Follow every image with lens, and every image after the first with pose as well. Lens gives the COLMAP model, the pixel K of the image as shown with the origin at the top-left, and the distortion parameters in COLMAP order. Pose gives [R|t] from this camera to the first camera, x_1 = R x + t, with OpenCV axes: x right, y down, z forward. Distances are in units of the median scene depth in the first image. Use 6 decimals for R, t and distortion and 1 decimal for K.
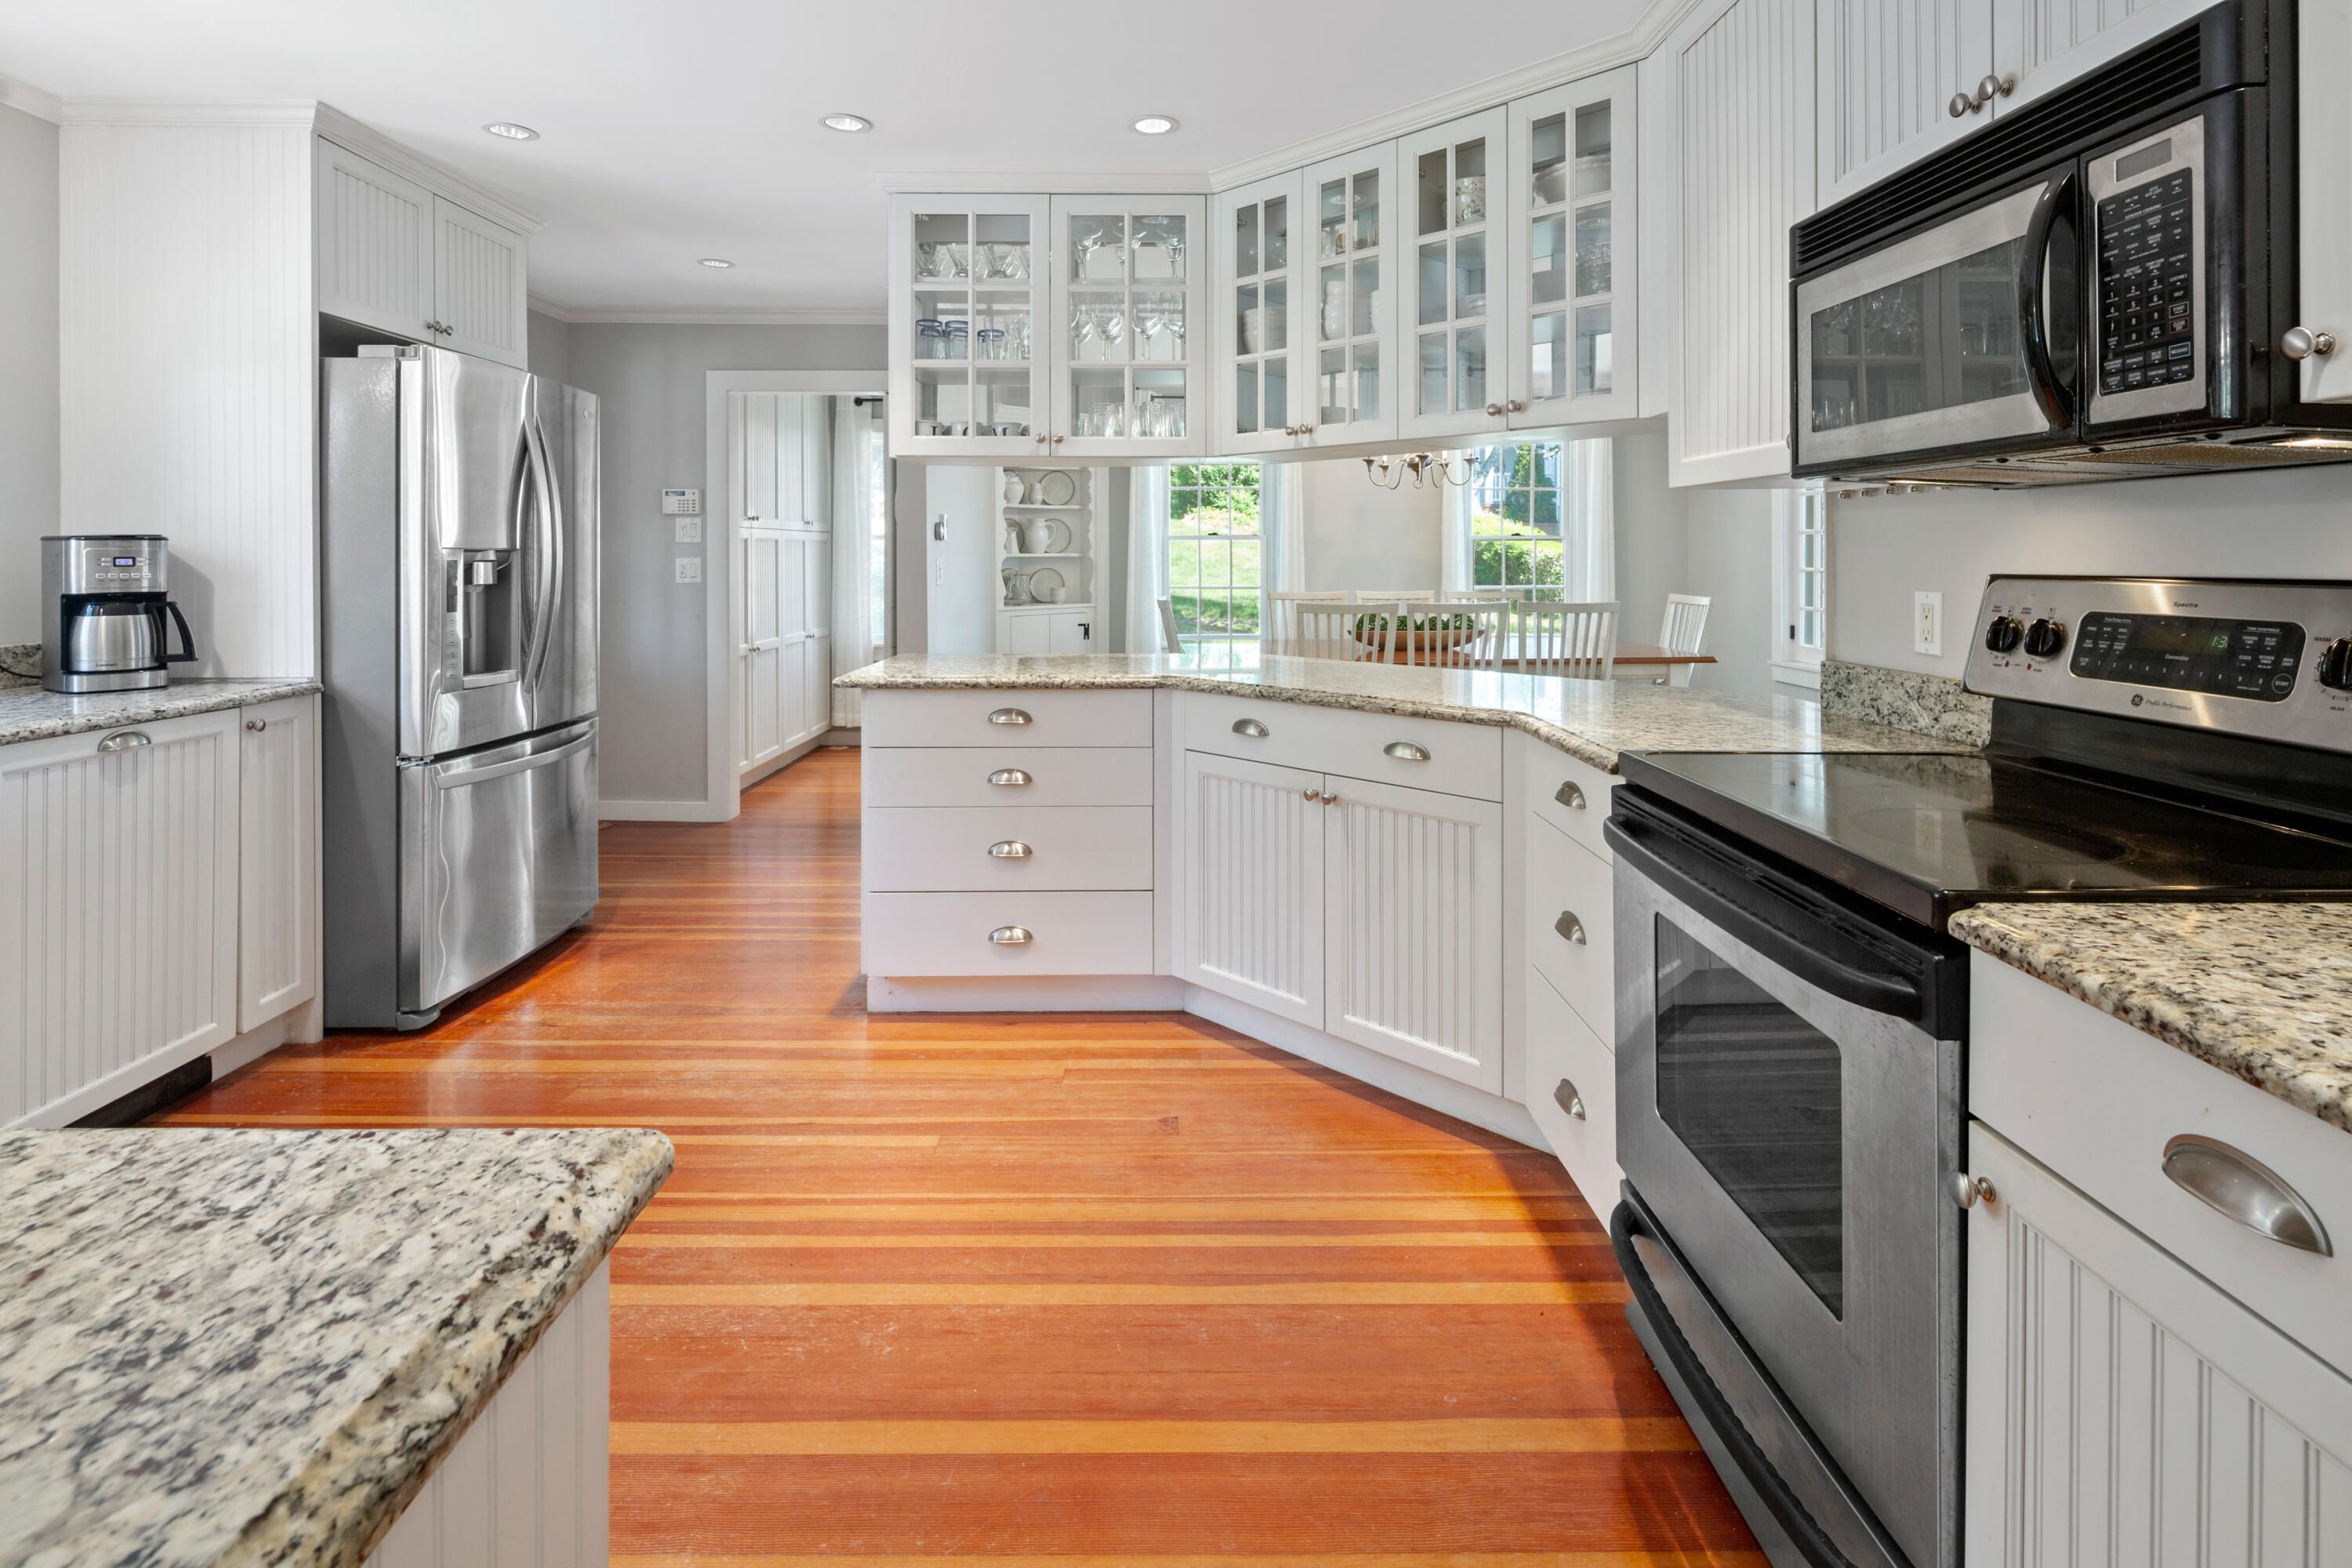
lens RADIAL K [[1129.8, 0, 1176.2], [0, 1129.8, 560.1], [0, 0, 1]] dist [0.000118, -0.000533]
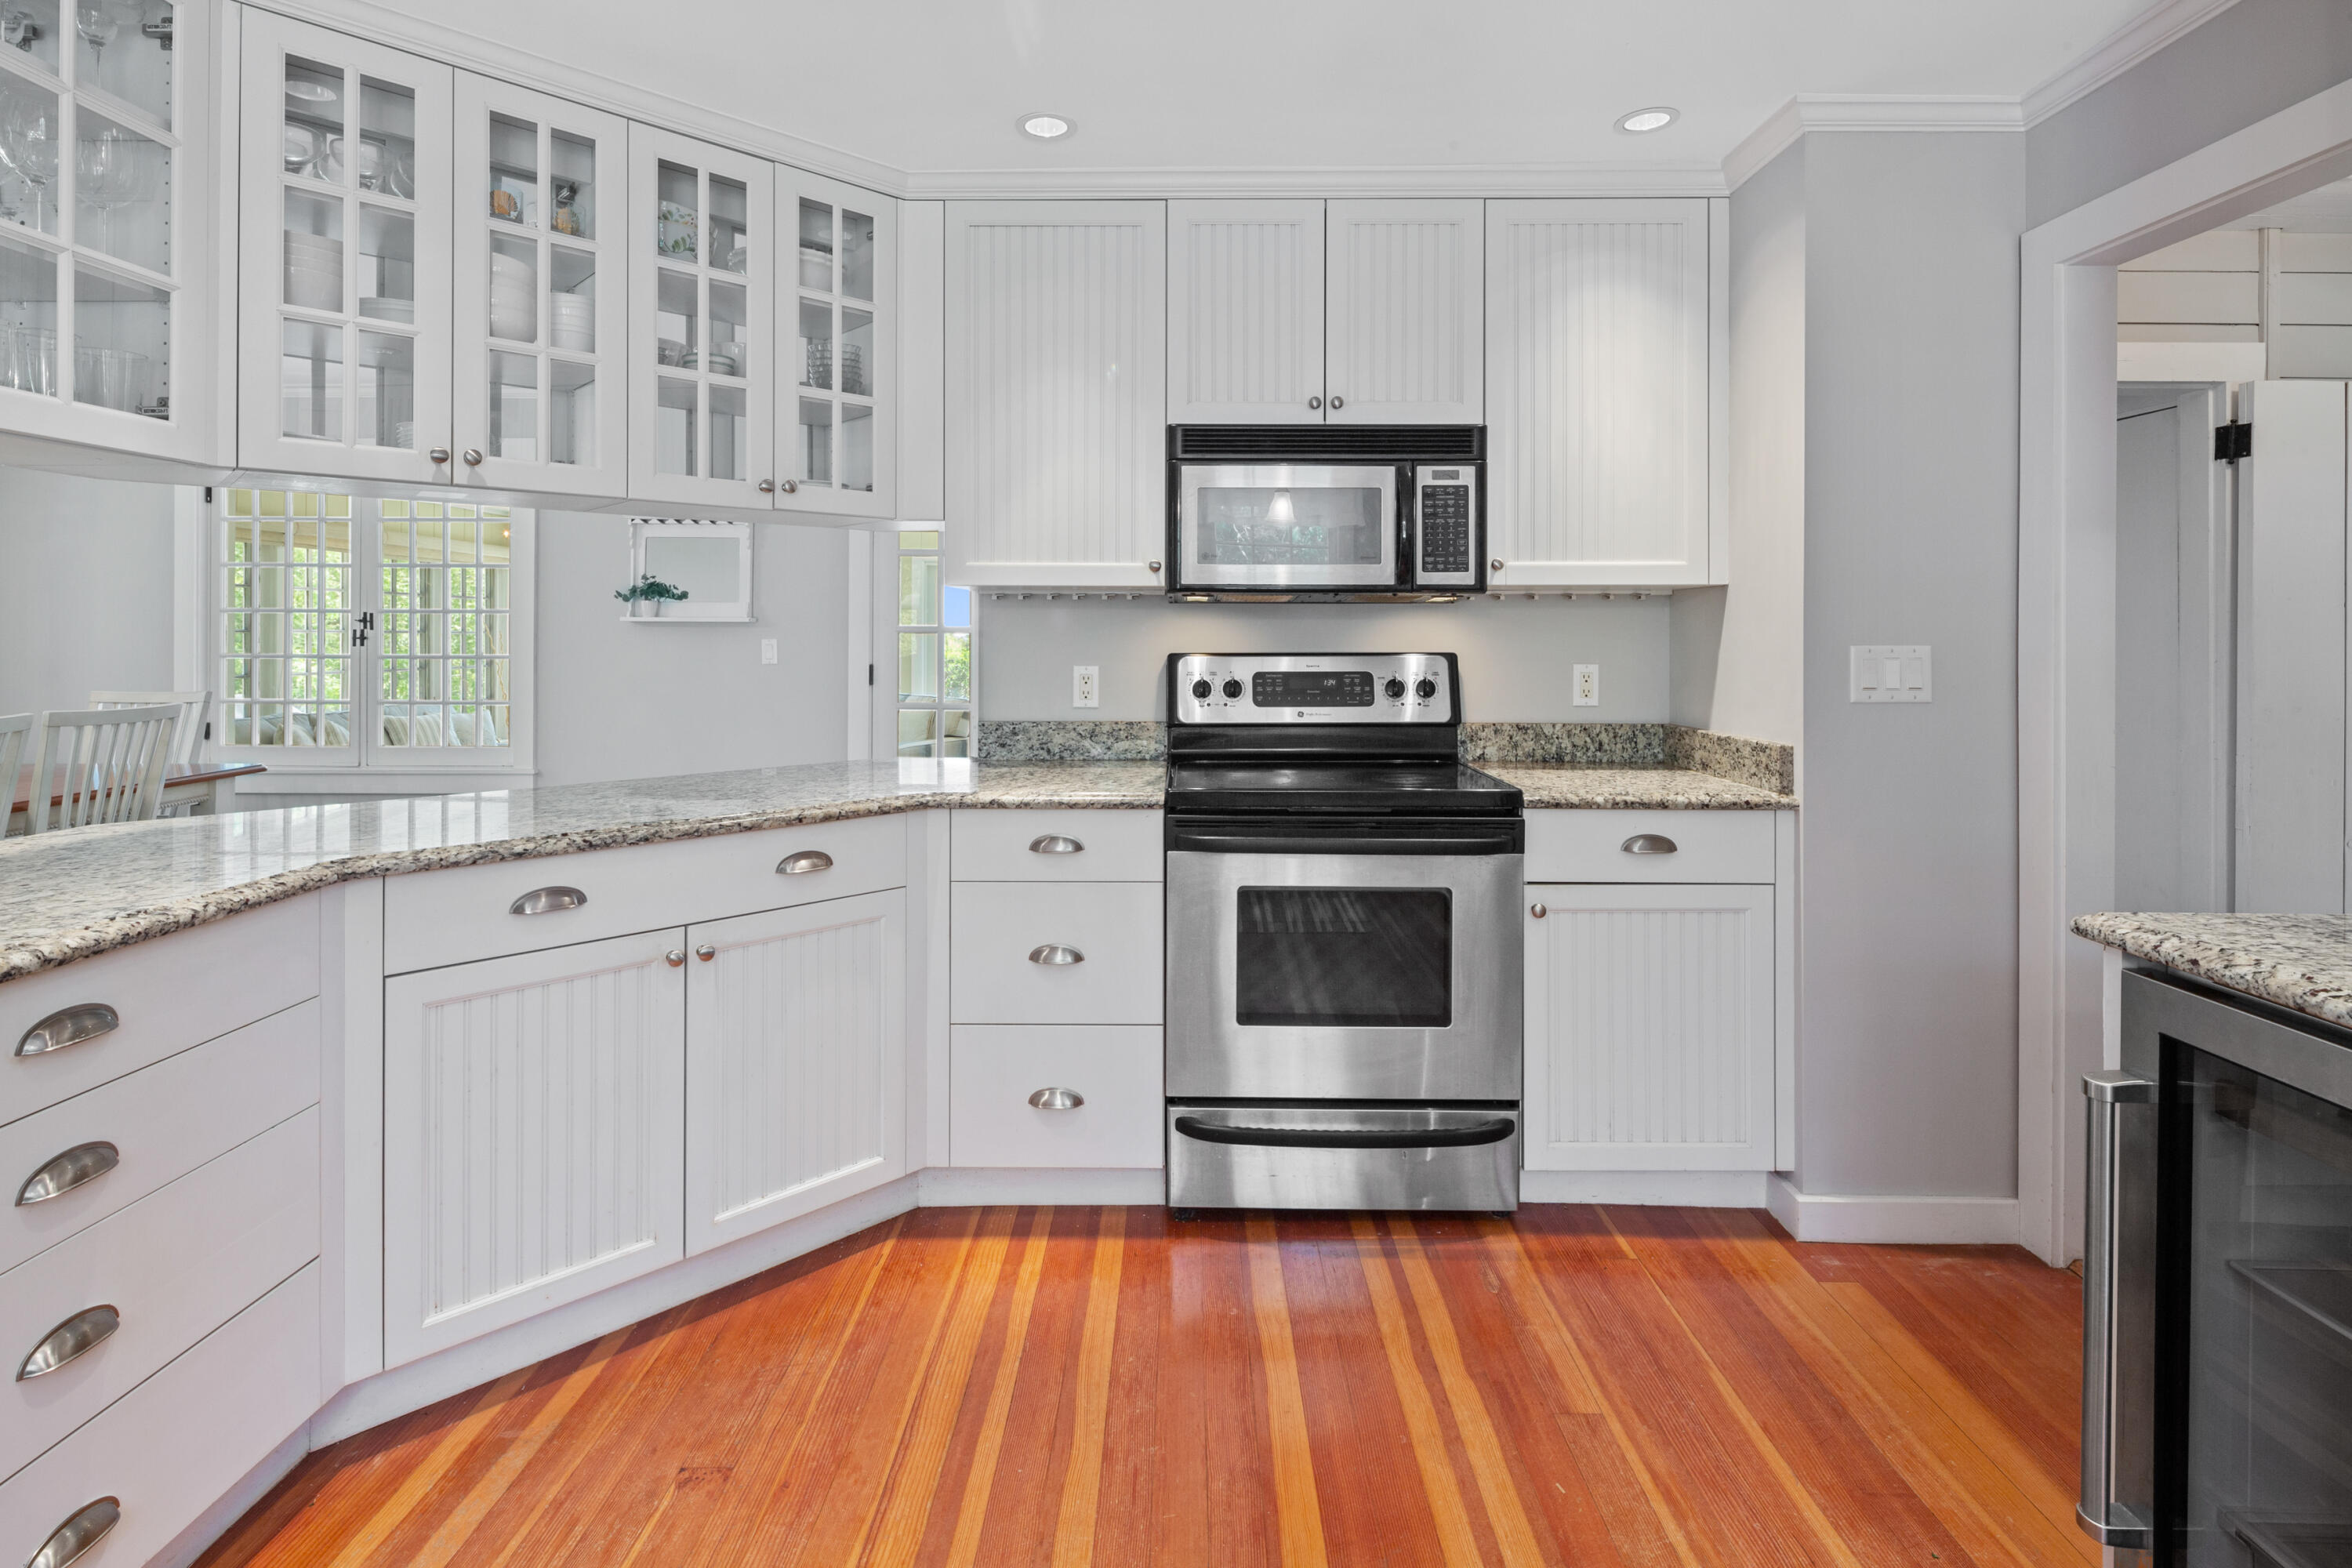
lens RADIAL K [[1122.3, 0, 1176.4], [0, 1122.3, 636.4], [0, 0, 1]] dist [-0.004808, -0.001185]
pose [[0.016884, 0.000173, 0.999857, -0.817571], [0.002413, 0.999997, -0.000214, -0.010836], [-0.999855, 0.002417, 0.016883, 0.839327]]
